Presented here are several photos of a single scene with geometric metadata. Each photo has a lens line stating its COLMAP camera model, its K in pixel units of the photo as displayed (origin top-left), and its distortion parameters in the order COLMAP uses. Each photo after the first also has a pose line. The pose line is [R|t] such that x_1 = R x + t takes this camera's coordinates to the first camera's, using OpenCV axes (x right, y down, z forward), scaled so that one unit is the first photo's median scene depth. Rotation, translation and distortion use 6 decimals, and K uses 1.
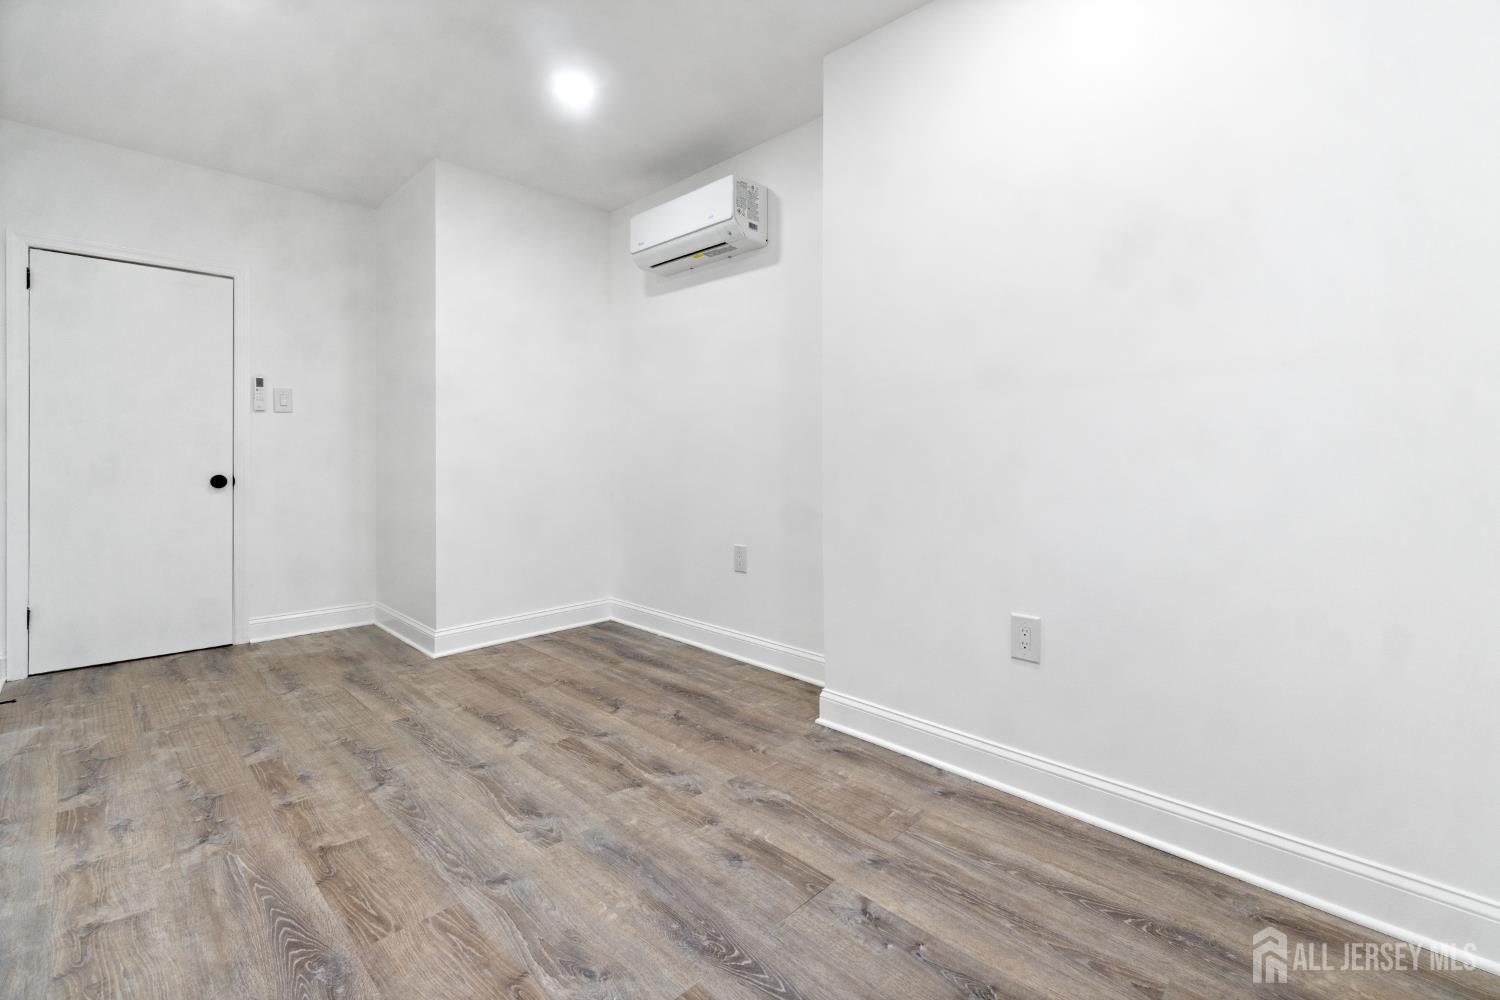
lens RADIAL K [[656.2, 0, 752.6], [0, 656.2, 470.9], [0, 0, 1]] dist [0.021447, 0.000897]
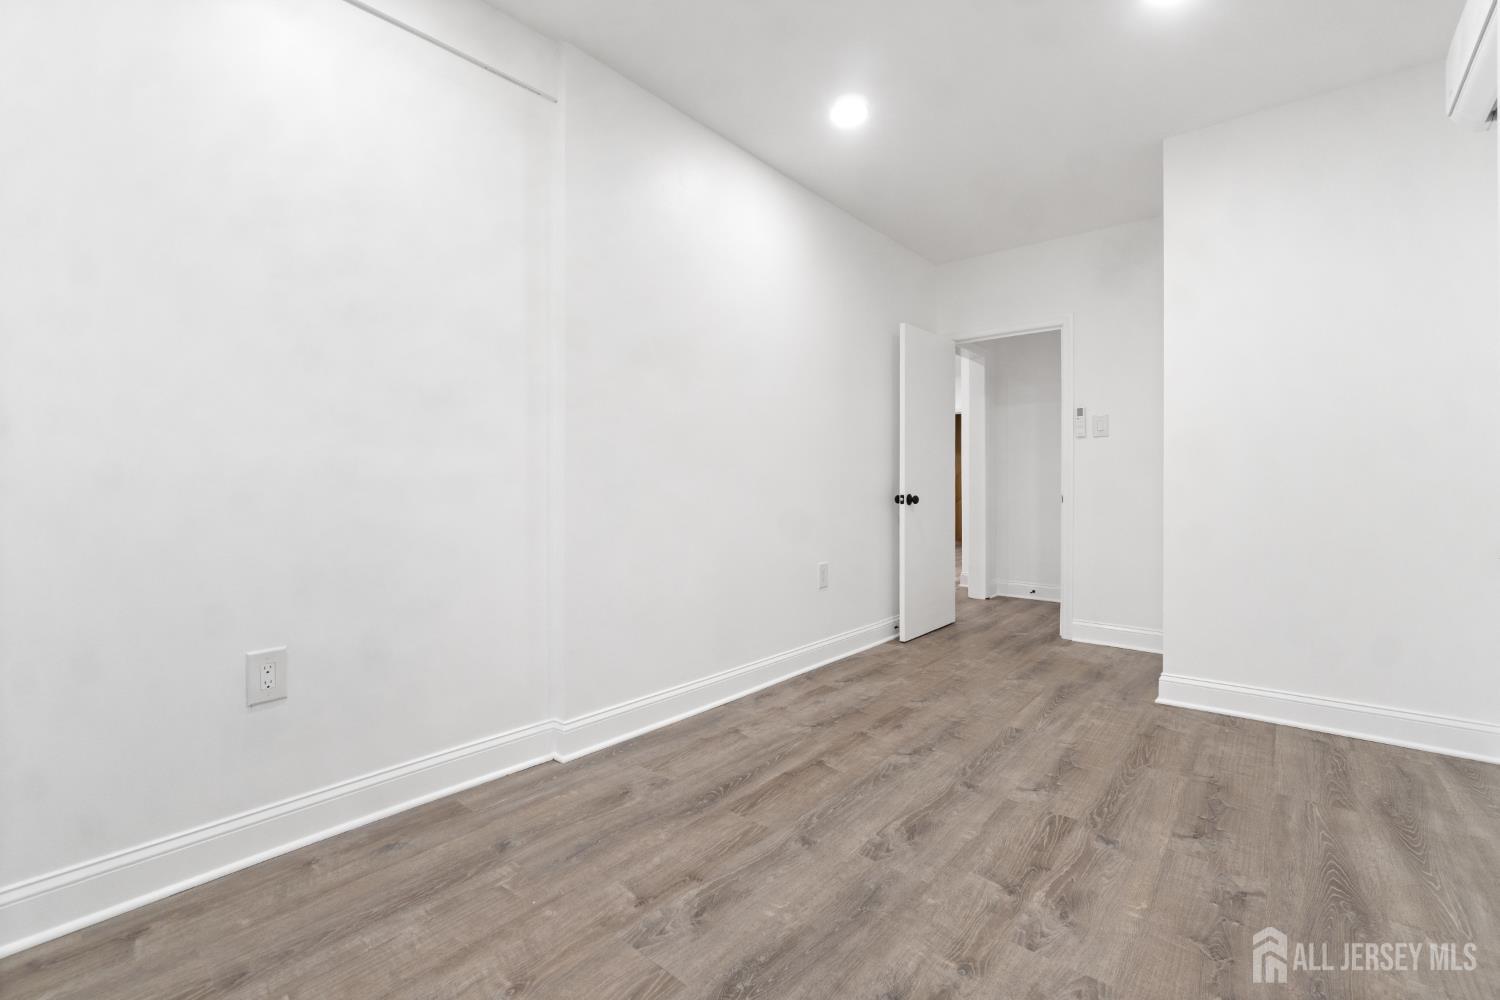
lens RADIAL K [[656.2, 0, 752.6], [0, 656.2, 470.9], [0, 0, 1]] dist [0.021447, 0.000897]
pose [[0.075924, -0.024797, -0.996805, 0.590279], [-0.010468, 0.999616, -0.025664, 0.003326], [0.997059, 0.012383, 0.075636, 0.622246]]
